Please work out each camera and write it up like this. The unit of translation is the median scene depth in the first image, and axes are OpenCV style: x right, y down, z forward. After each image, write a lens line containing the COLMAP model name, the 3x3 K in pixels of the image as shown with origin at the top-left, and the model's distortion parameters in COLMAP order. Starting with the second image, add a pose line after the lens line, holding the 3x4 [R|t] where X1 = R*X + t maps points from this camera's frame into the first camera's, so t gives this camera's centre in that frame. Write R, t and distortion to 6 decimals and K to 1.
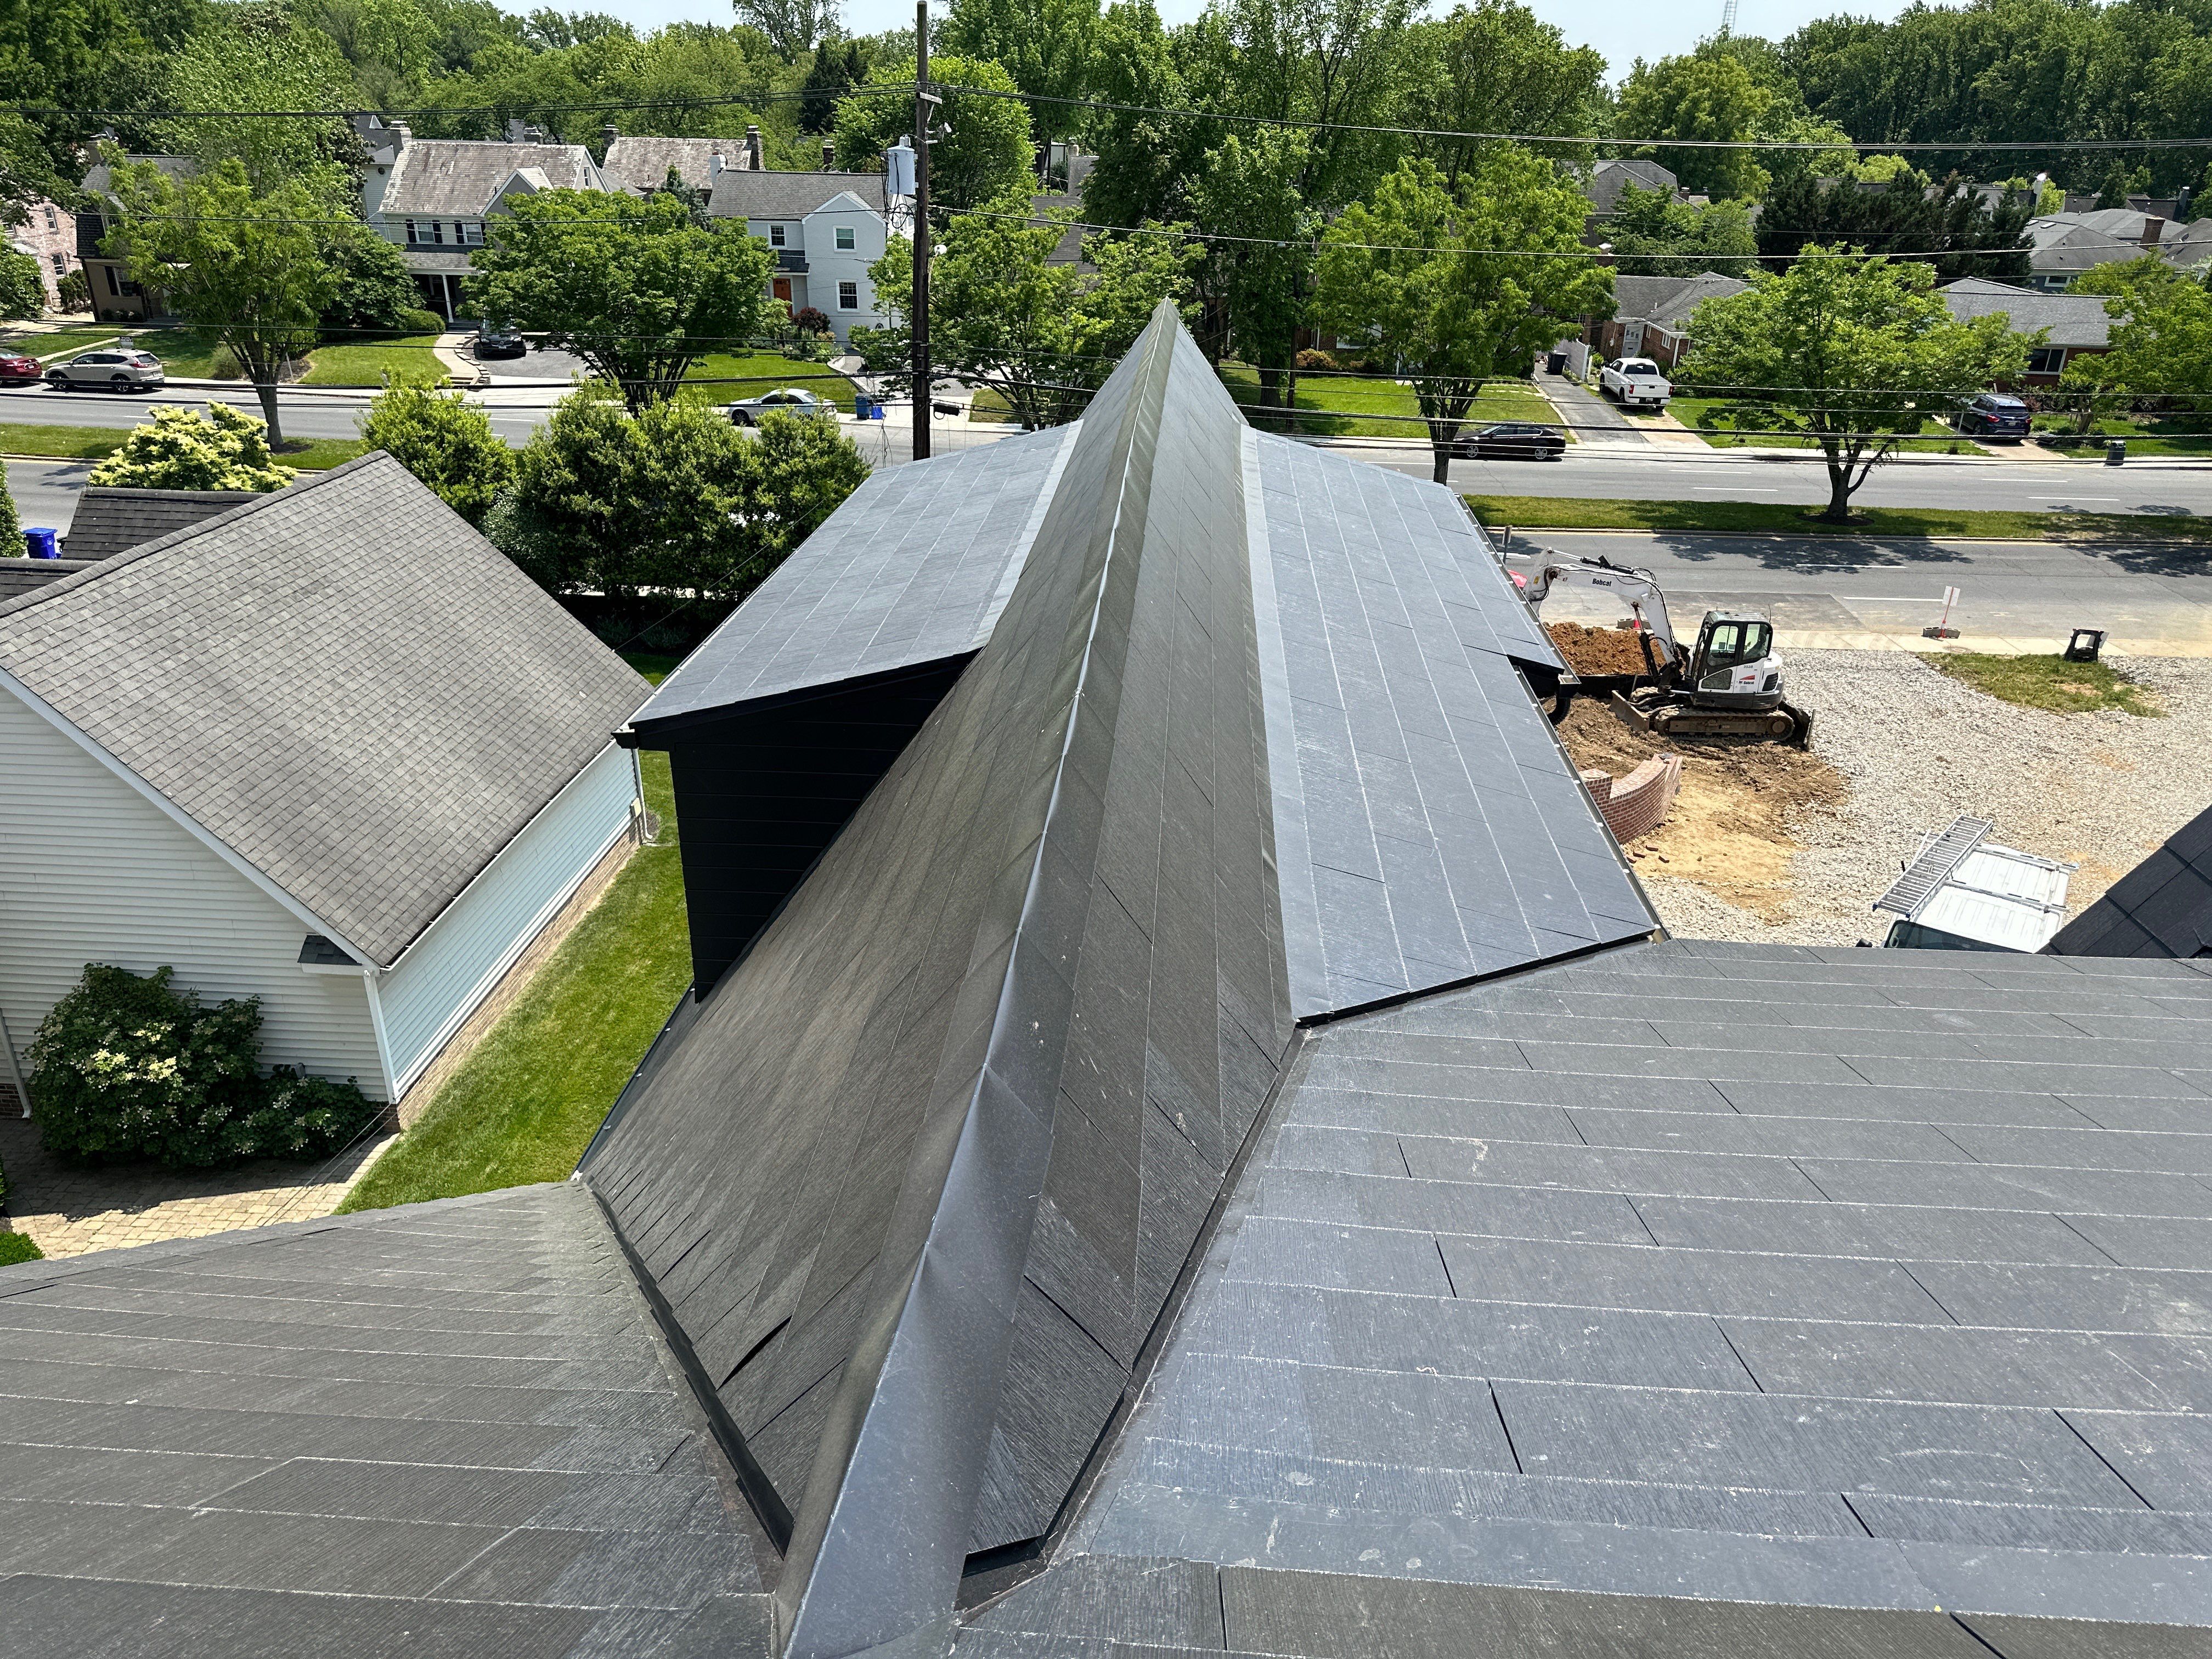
lens RADIAL K [[1611.9, 0, 1097.3], [0, 1611.9, 833.3], [0, 0, 1]] dist [0.077580, -0.066417]
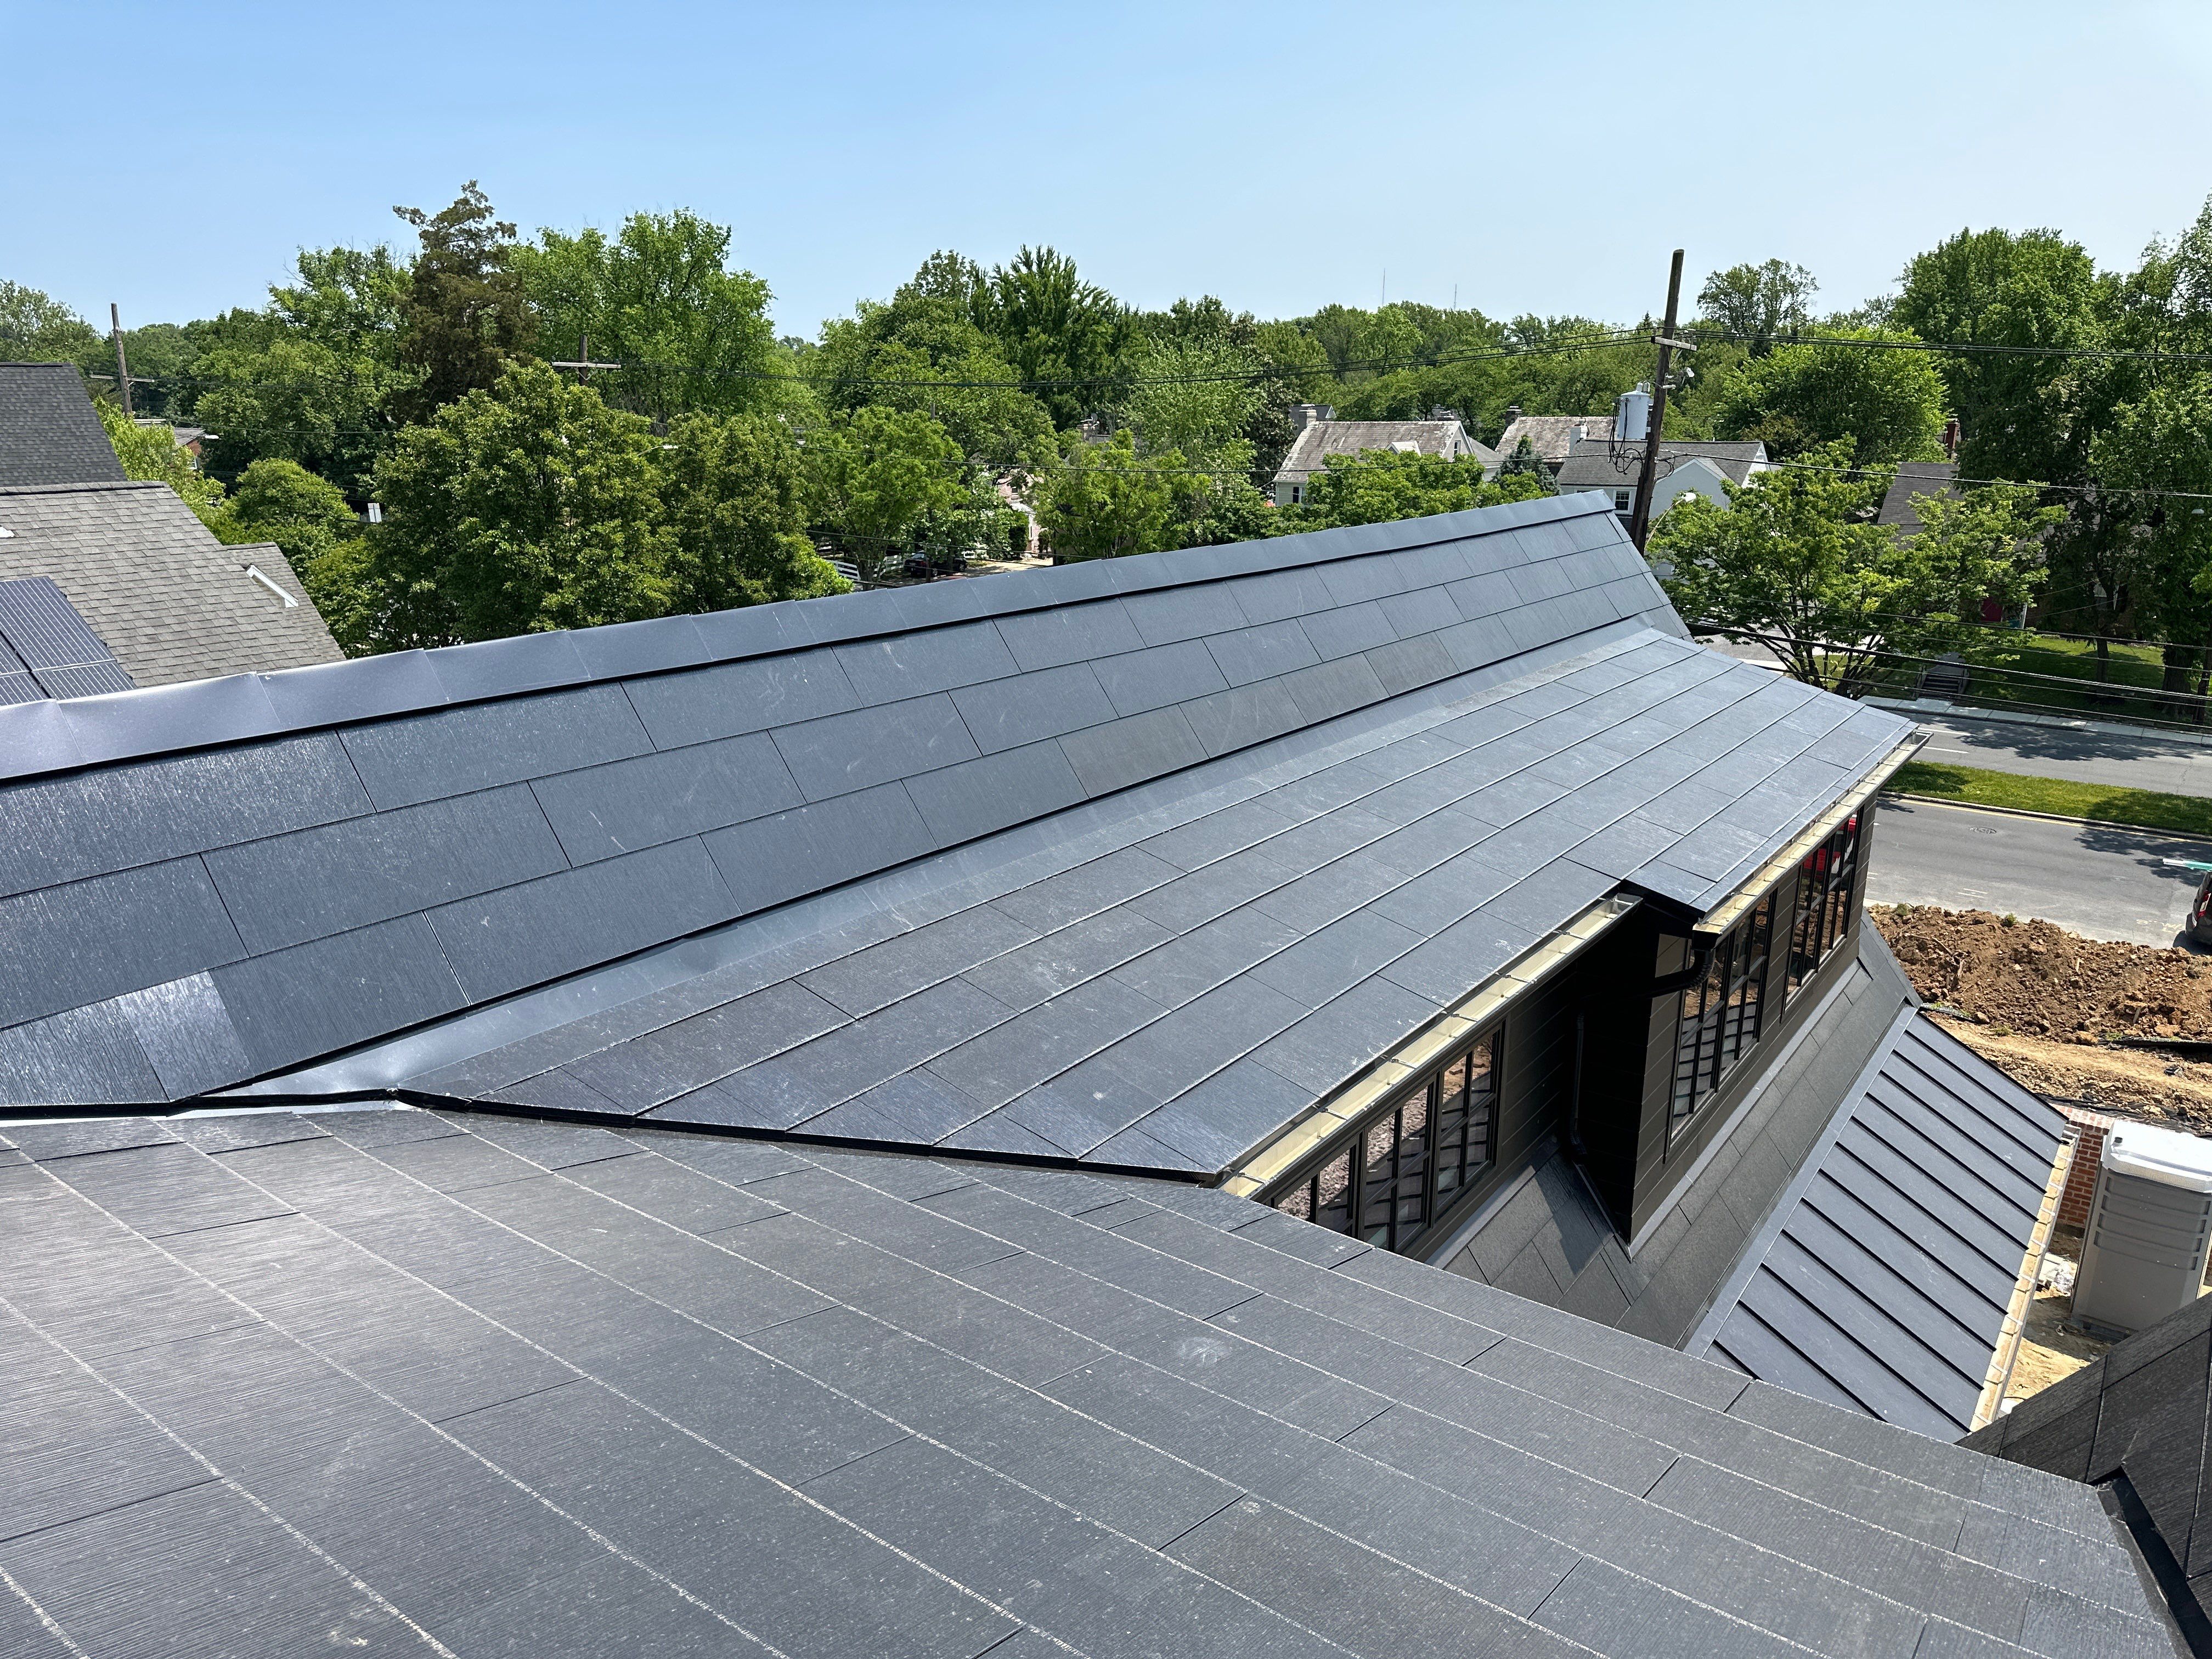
lens RADIAL K [[1611.9, 0, 1105.9], [0, 1611.9, 822.3], [0, 0, 1]] dist [0.077580, -0.066417]
pose [[0.845339, 0.122675, -0.519954, 0.111577], [-0.207898, 0.972098, -0.108648, -0.001009], [0.492118, 0.199941, 0.847256, 0.054745]]
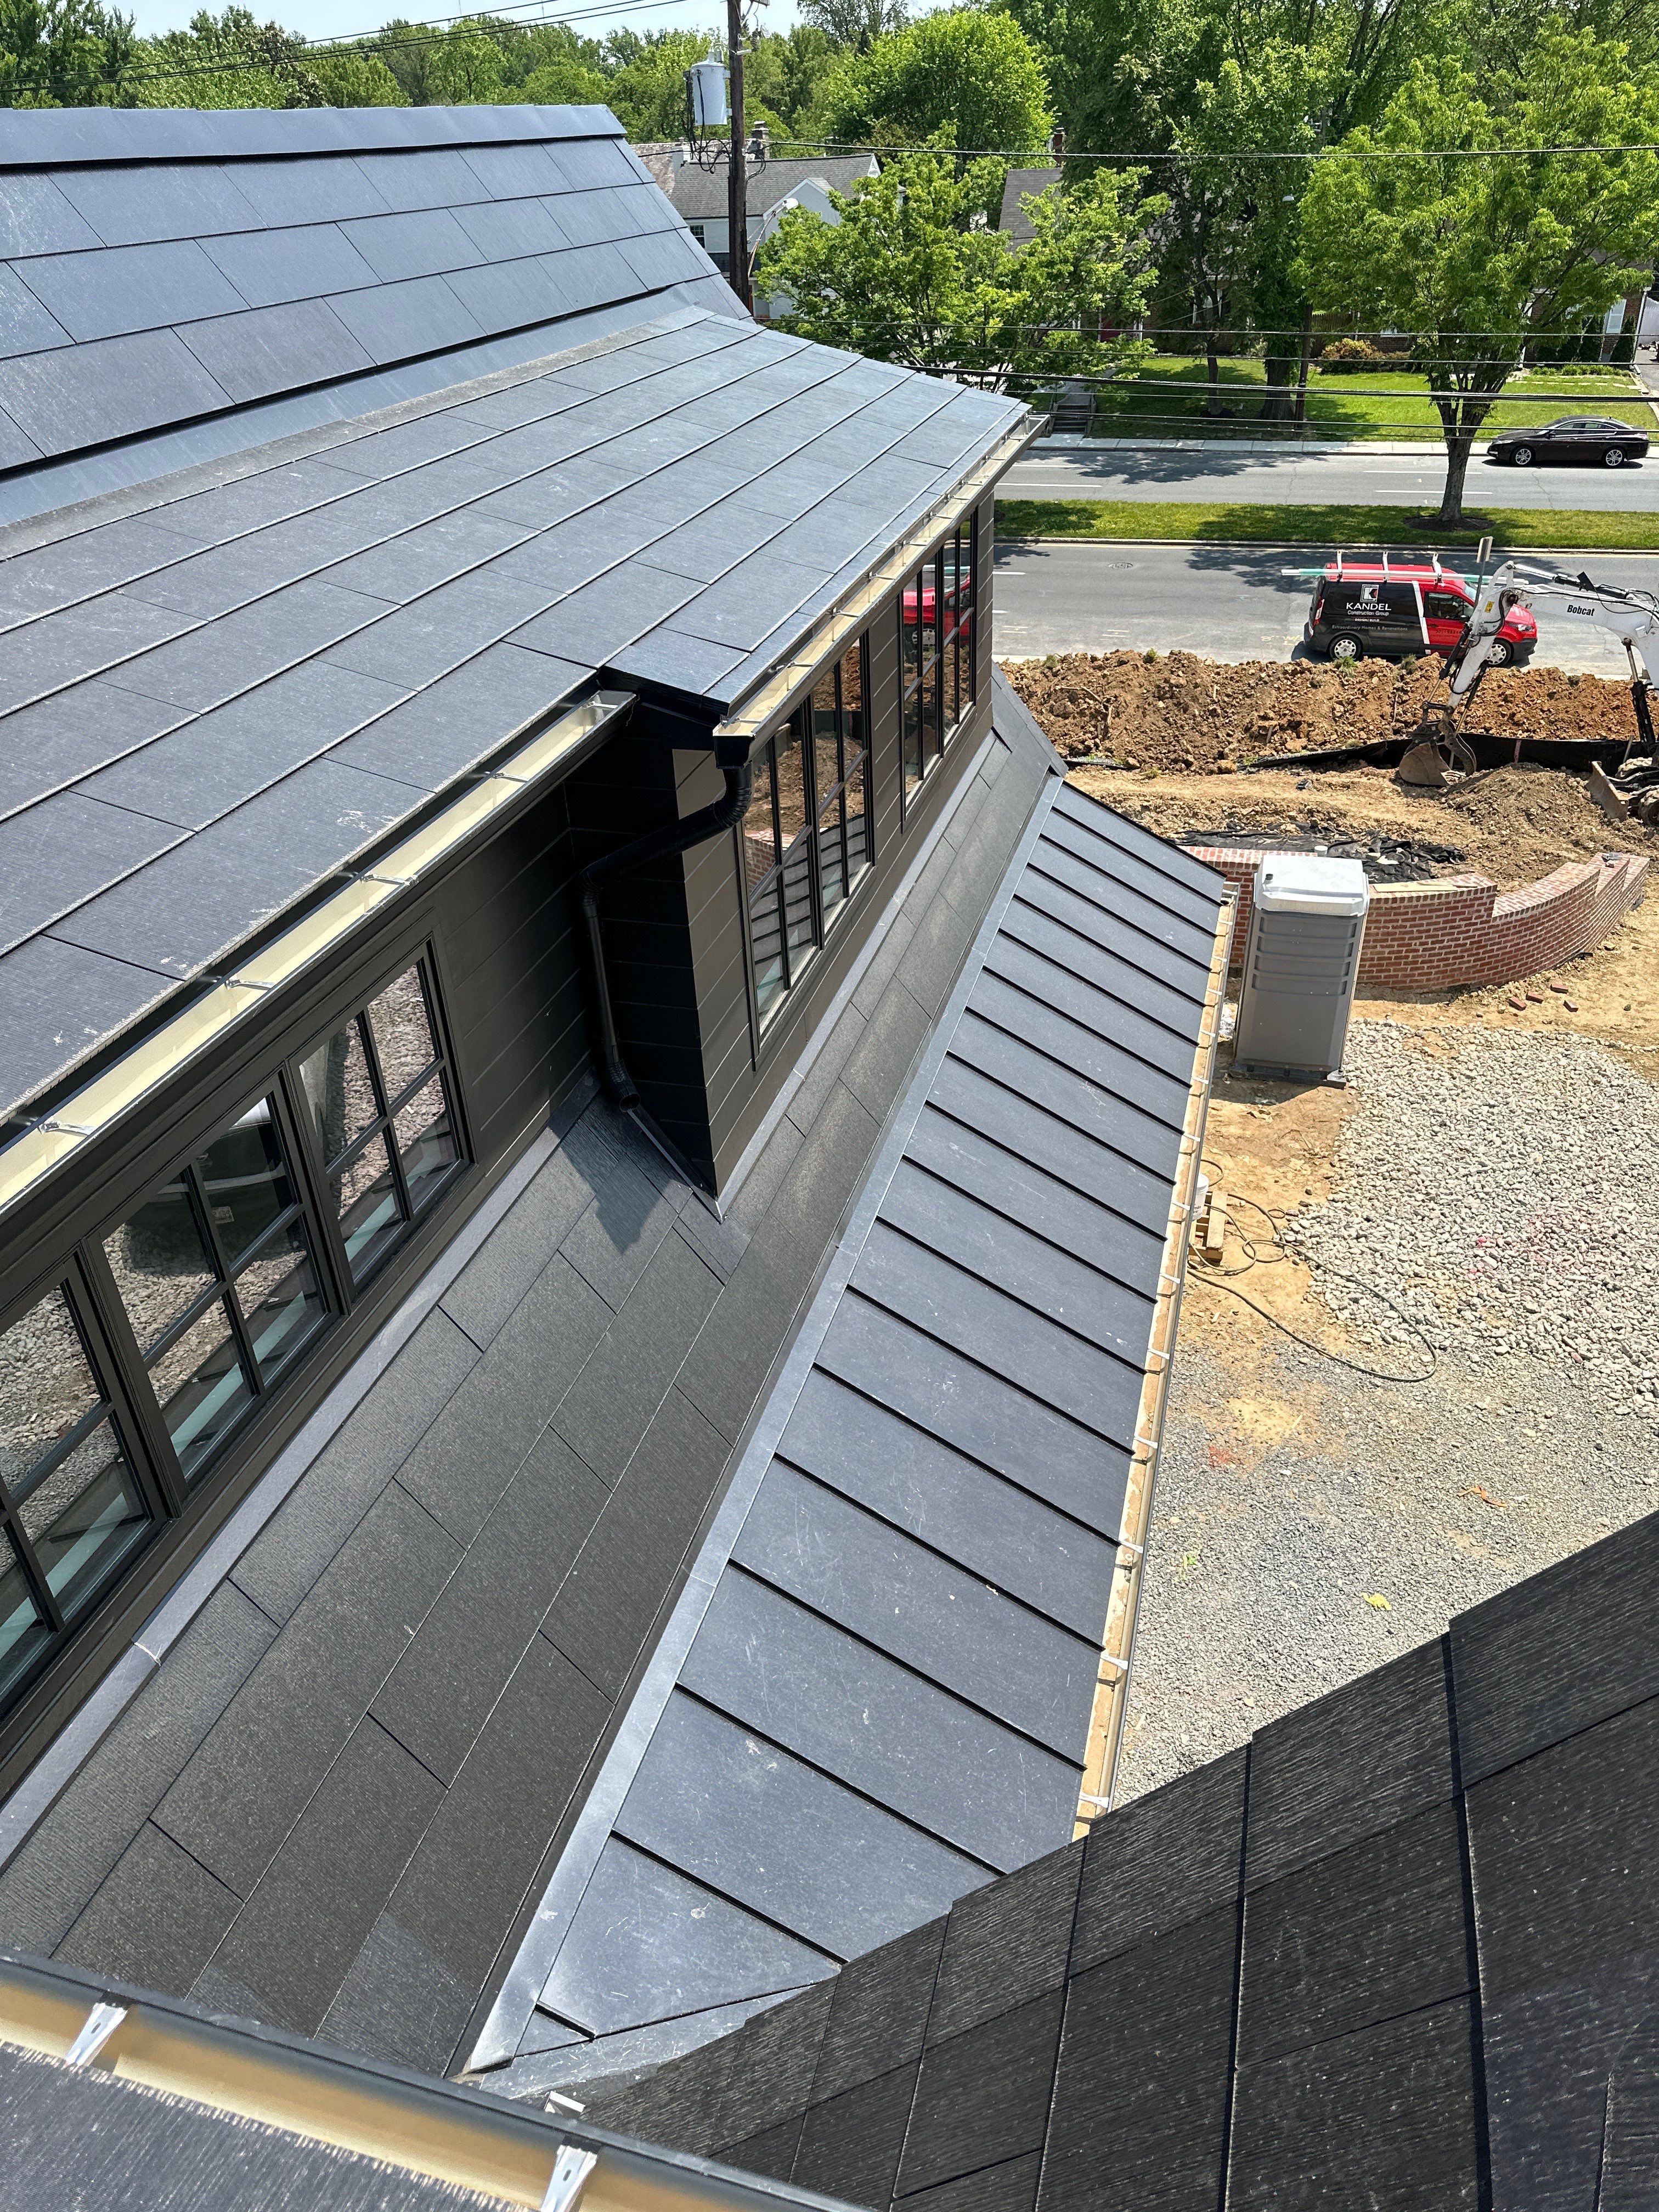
lens RADIAL K [[1611.9, 0, 842.9], [0, 1611.9, 1053.2], [0, 0, 1]] dist [0.077580, -0.066417]
pose [[0.975428, 0.054296, -0.213524, 0.107772], [-0.033945, 0.994622, 0.097849, -0.012285], [0.217689, -0.088197, 0.972025, 0.136198]]
